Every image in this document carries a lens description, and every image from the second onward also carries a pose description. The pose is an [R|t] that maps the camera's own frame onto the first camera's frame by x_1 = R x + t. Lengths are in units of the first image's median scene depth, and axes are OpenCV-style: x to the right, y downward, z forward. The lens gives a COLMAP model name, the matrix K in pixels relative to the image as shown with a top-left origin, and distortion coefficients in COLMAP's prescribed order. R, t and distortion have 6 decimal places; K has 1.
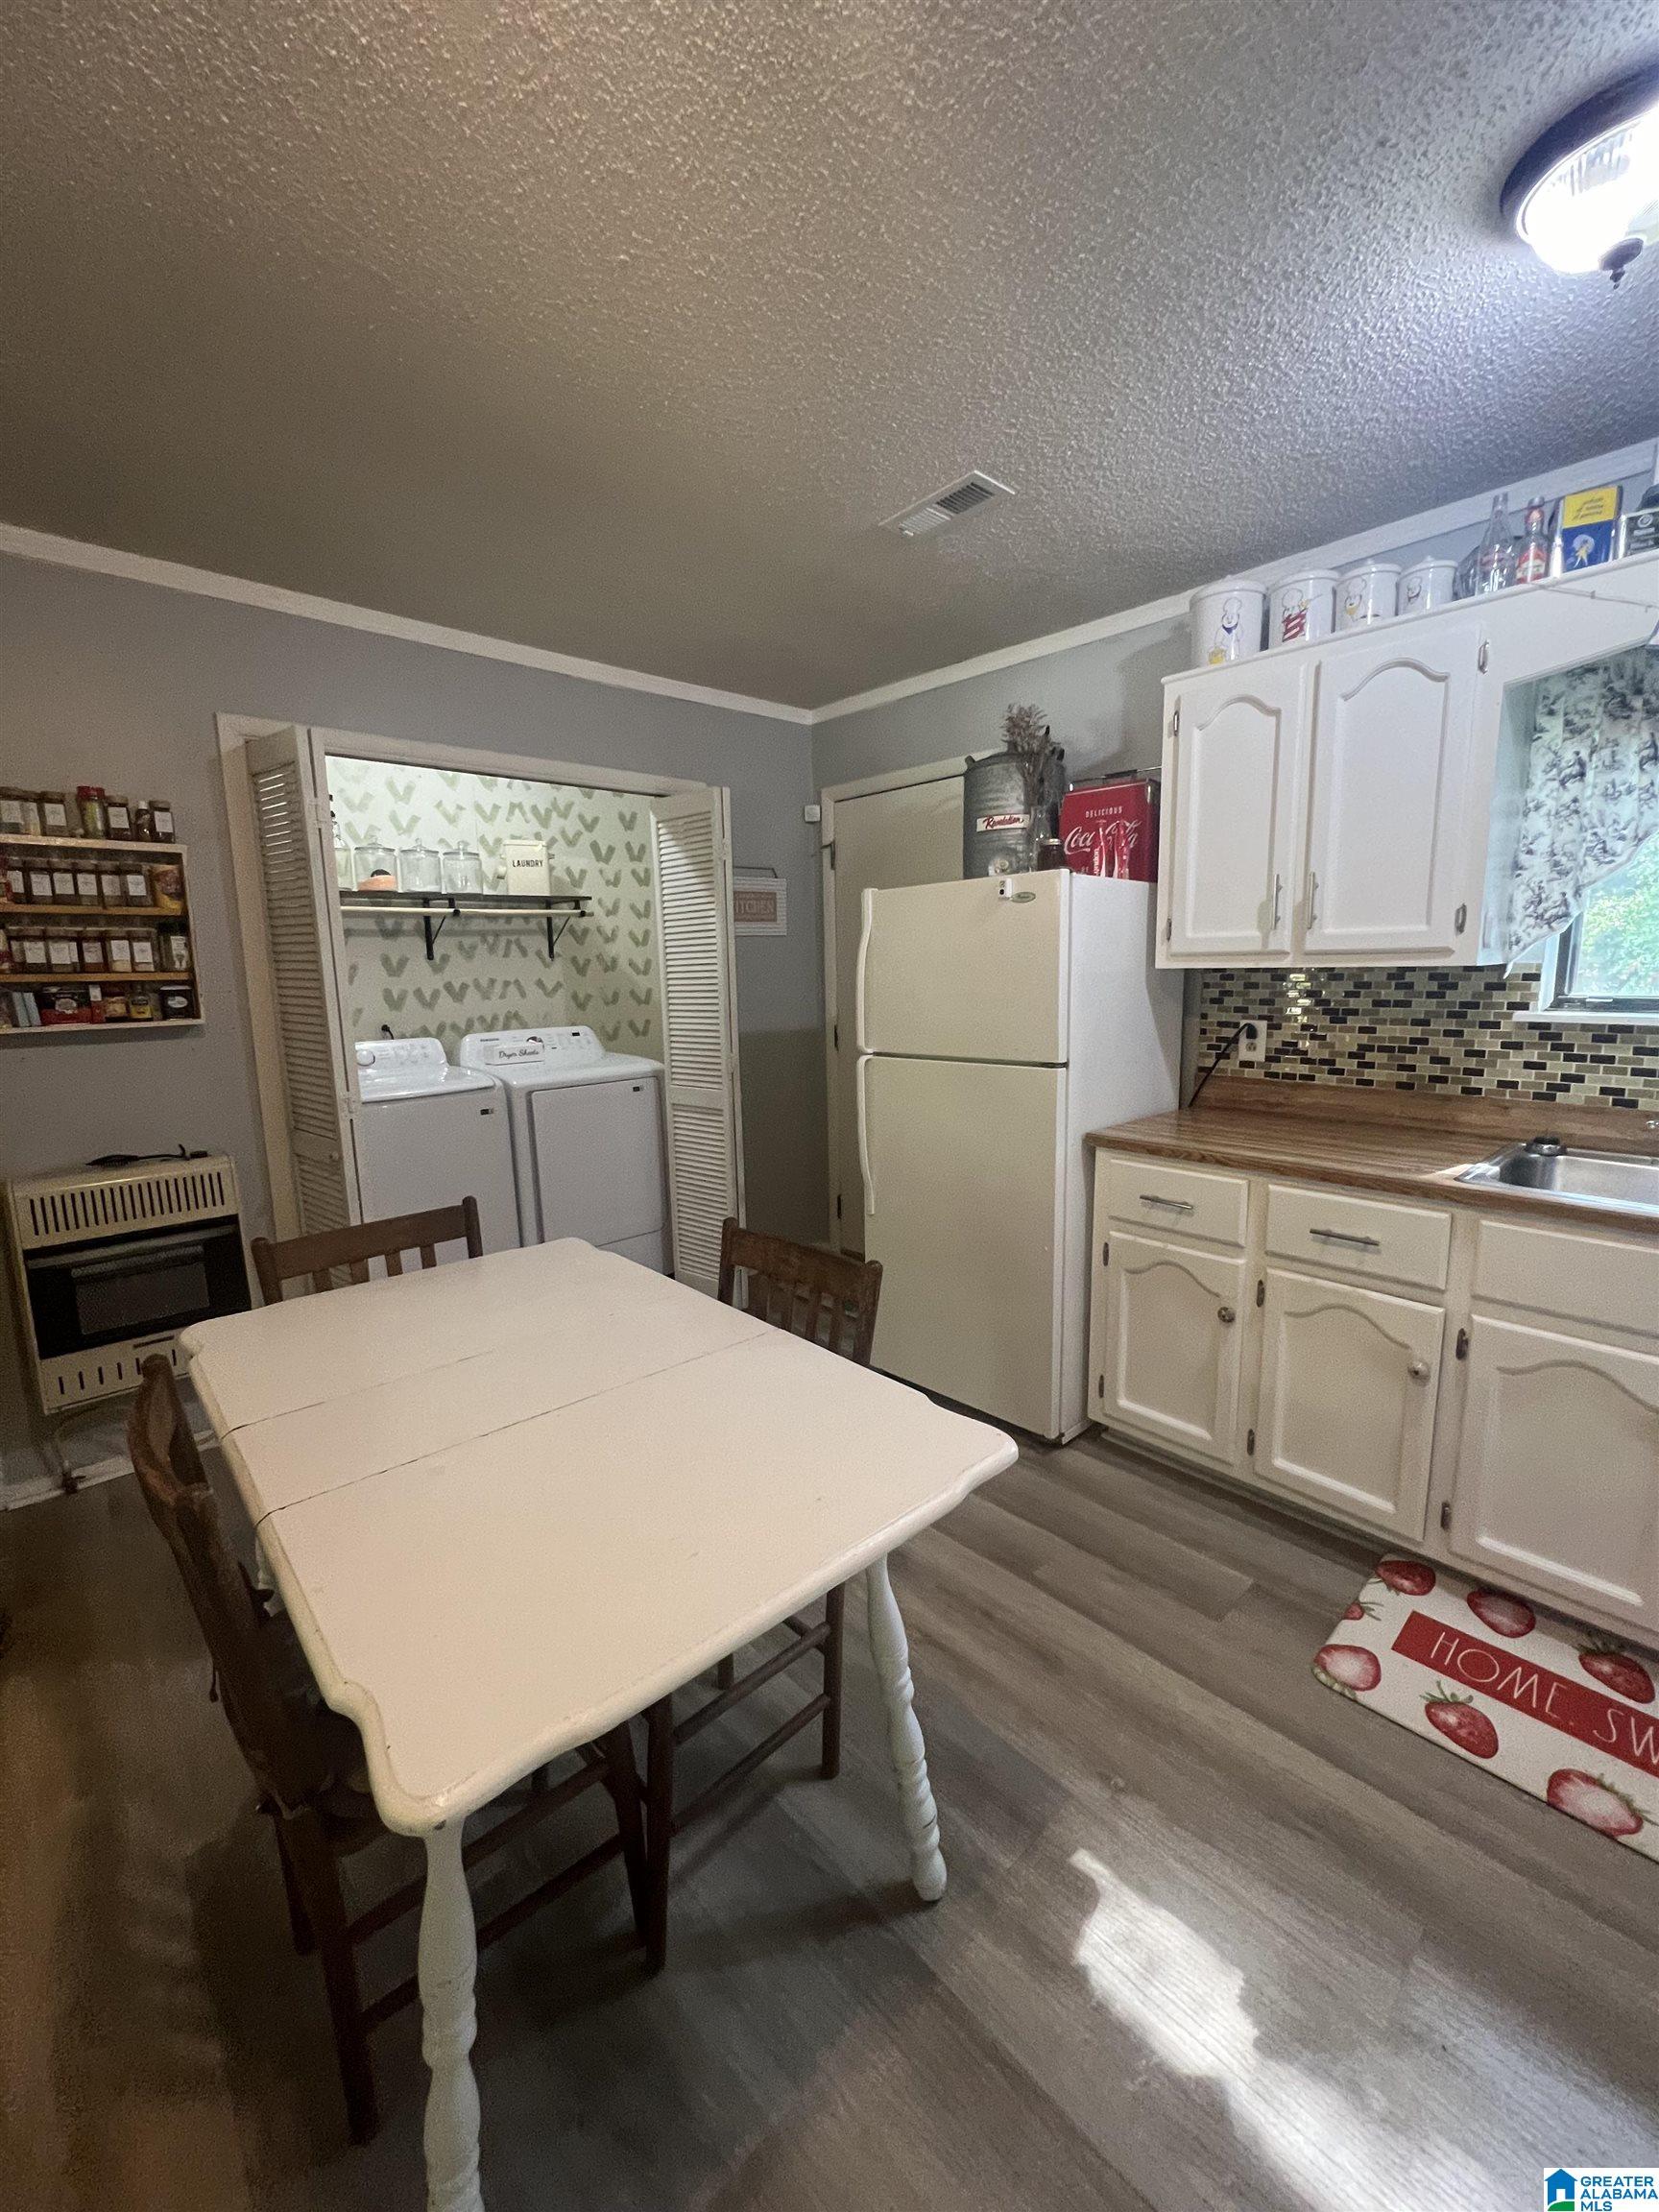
lens RADIAL K [[873.6, 0, 842.9], [0, 873.6, 1096.7], [0, 0, 1]] dist [-0.002582, 0.000029]
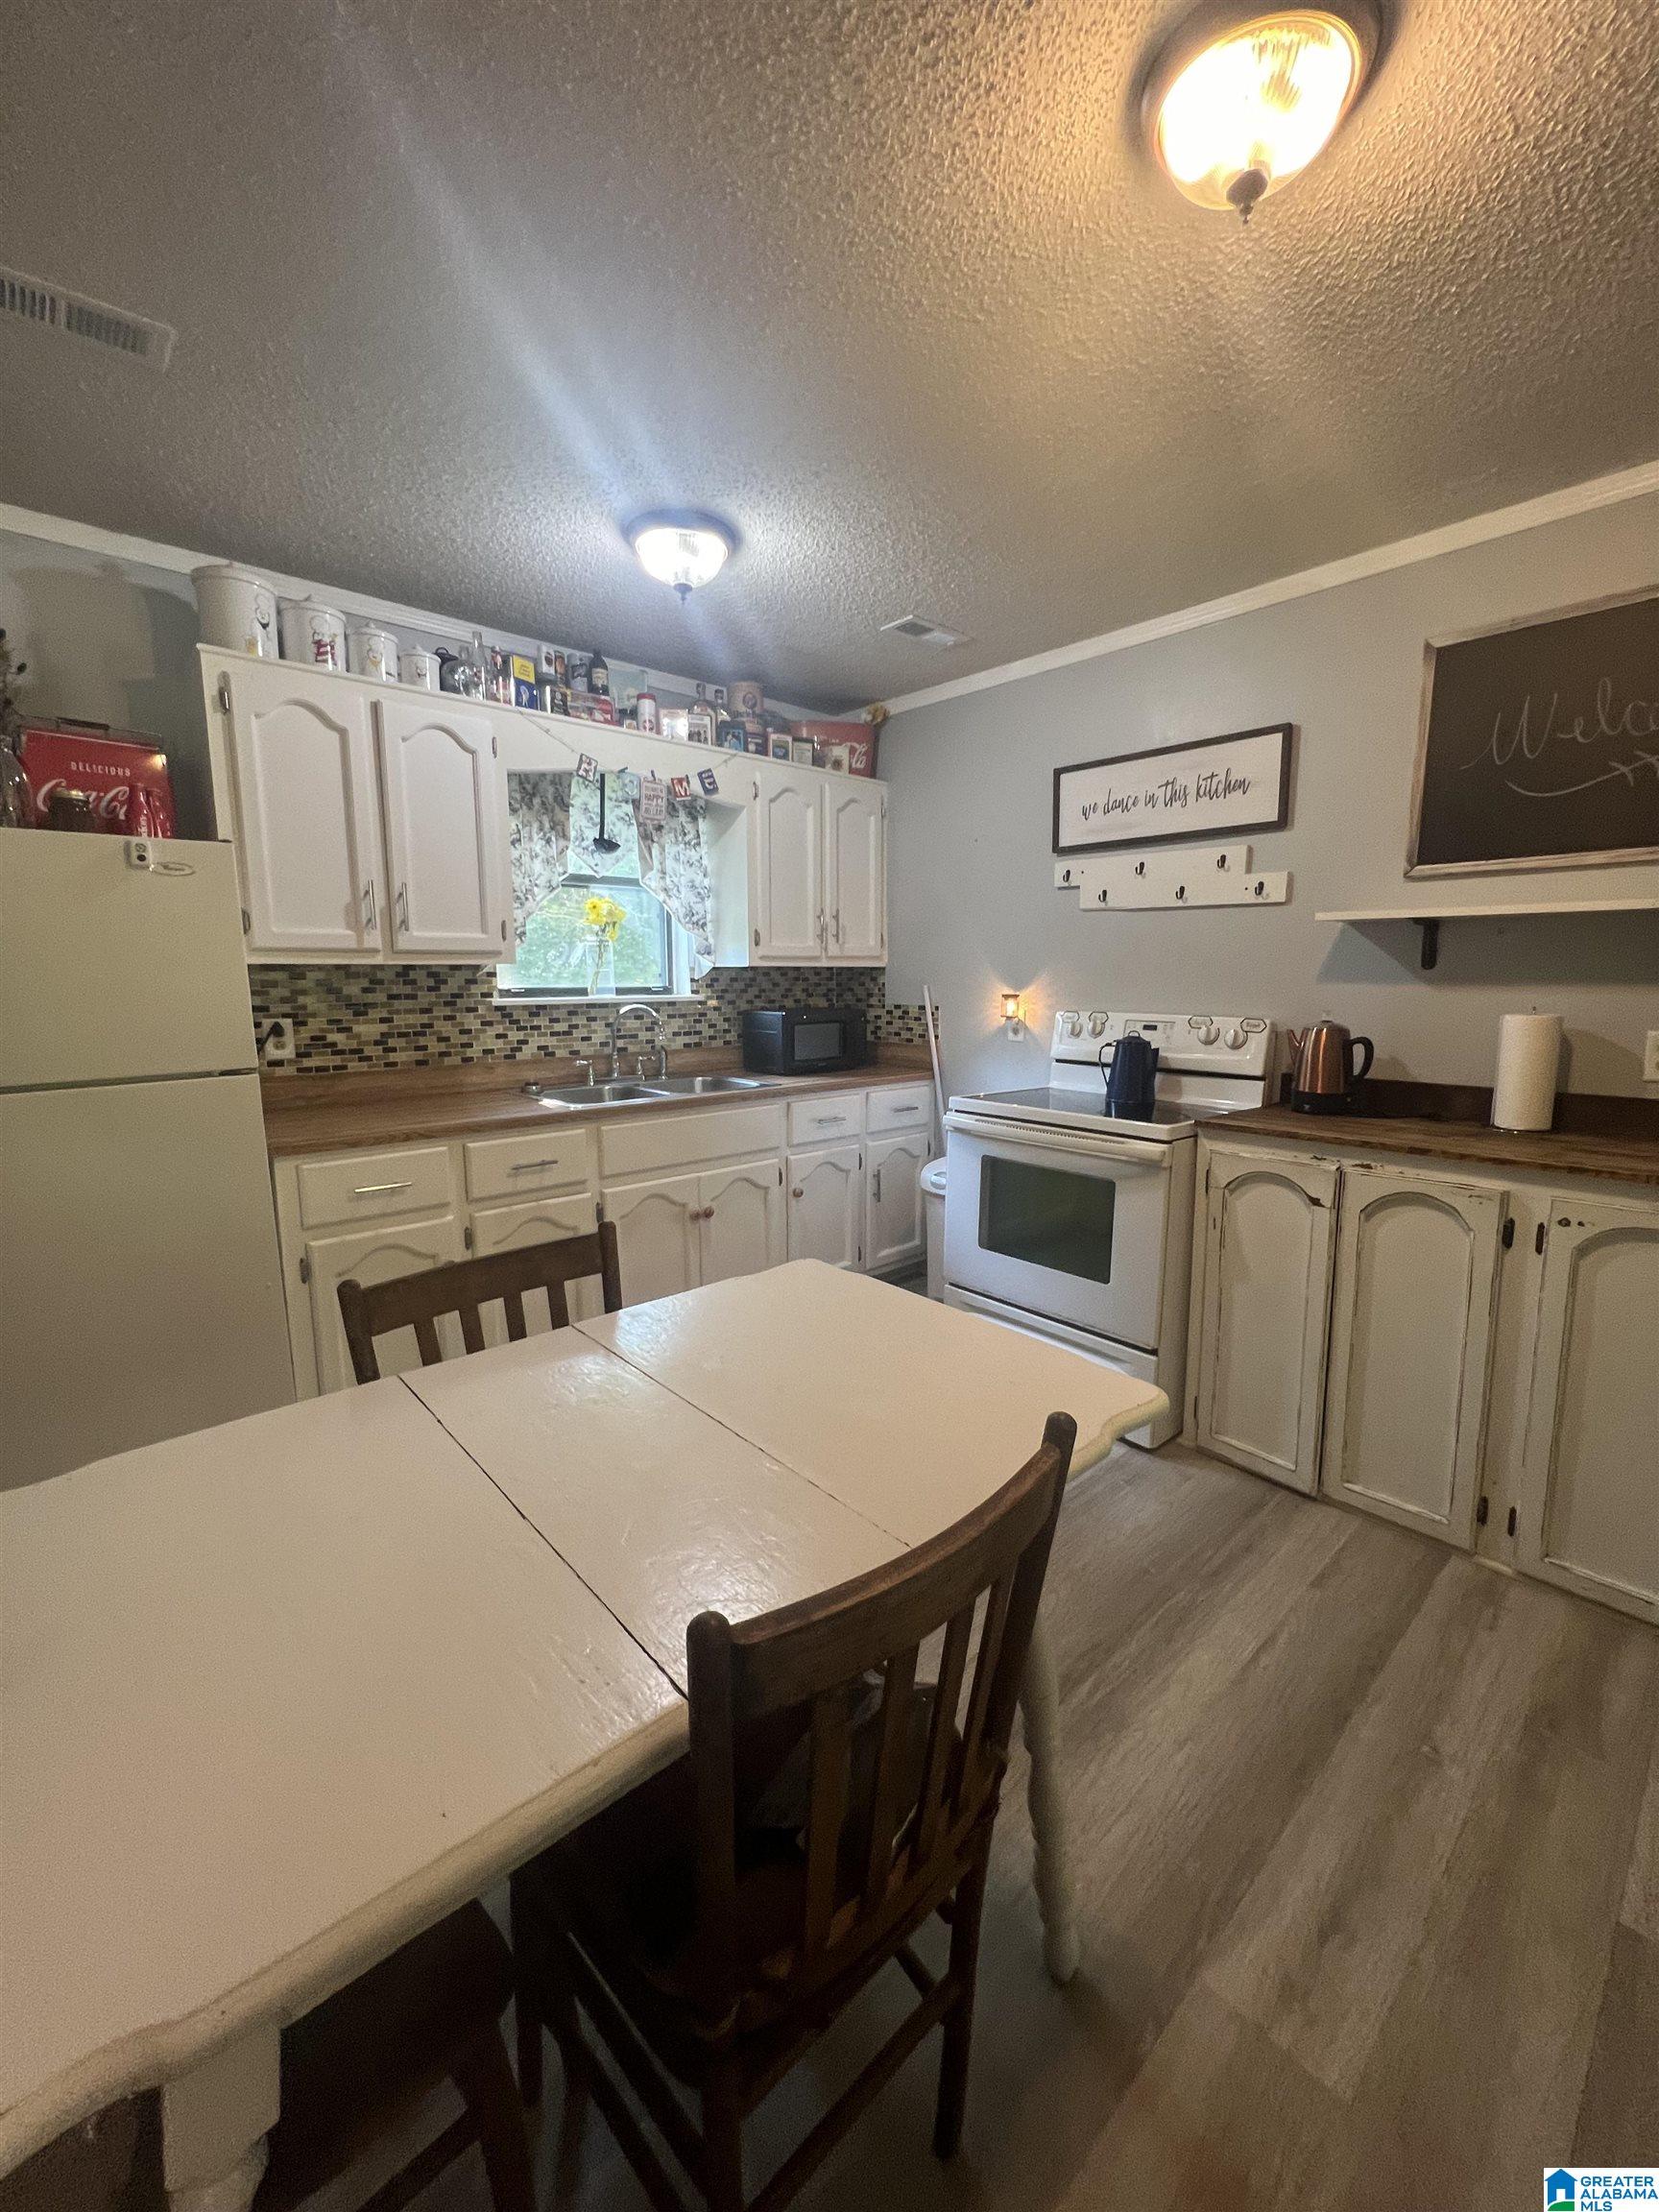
lens RADIAL K [[892.2, 0, 842.6], [0, 892.2, 1106.1], [0, 0, 1]] dist [0.003021, 0.000260]
pose [[0.007726, -0.137078, 0.990530, -0.636345], [0.149903, 0.979525, 0.134386, -0.033918], [-0.988671, 0.147445, 0.028117, 0.394795]]
